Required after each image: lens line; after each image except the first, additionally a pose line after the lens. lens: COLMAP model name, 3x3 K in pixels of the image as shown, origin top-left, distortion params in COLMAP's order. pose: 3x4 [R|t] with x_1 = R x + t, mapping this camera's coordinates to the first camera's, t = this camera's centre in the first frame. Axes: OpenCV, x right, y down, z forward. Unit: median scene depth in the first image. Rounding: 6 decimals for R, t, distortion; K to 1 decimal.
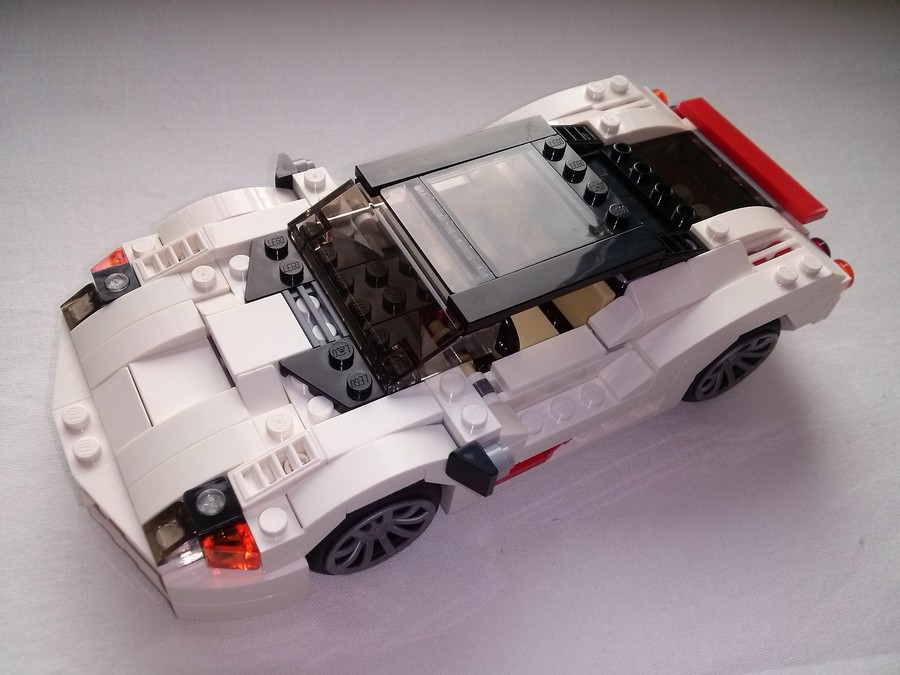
lens RADIAL K [[813.9, 0, 452.7], [0, 813.9, 339.4], [0, 0, 1]] dist [-0.008919, -0.015406]
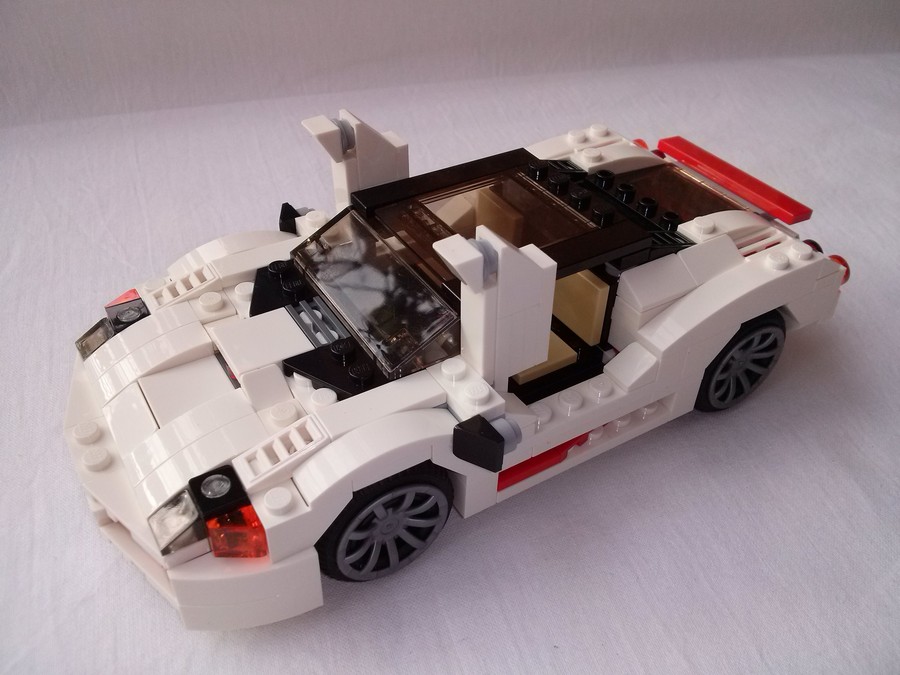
lens RADIAL K [[813.9, 0, 452.7], [0, 813.9, 339.4], [0, 0, 1]] dist [-0.008919, -0.015406]
pose [[0.995820, -0.086021, -0.030693, 0.031261], [0.077327, 0.972907, -0.217881, 0.228537], [0.048604, 0.214597, 0.975493, 0.009429]]
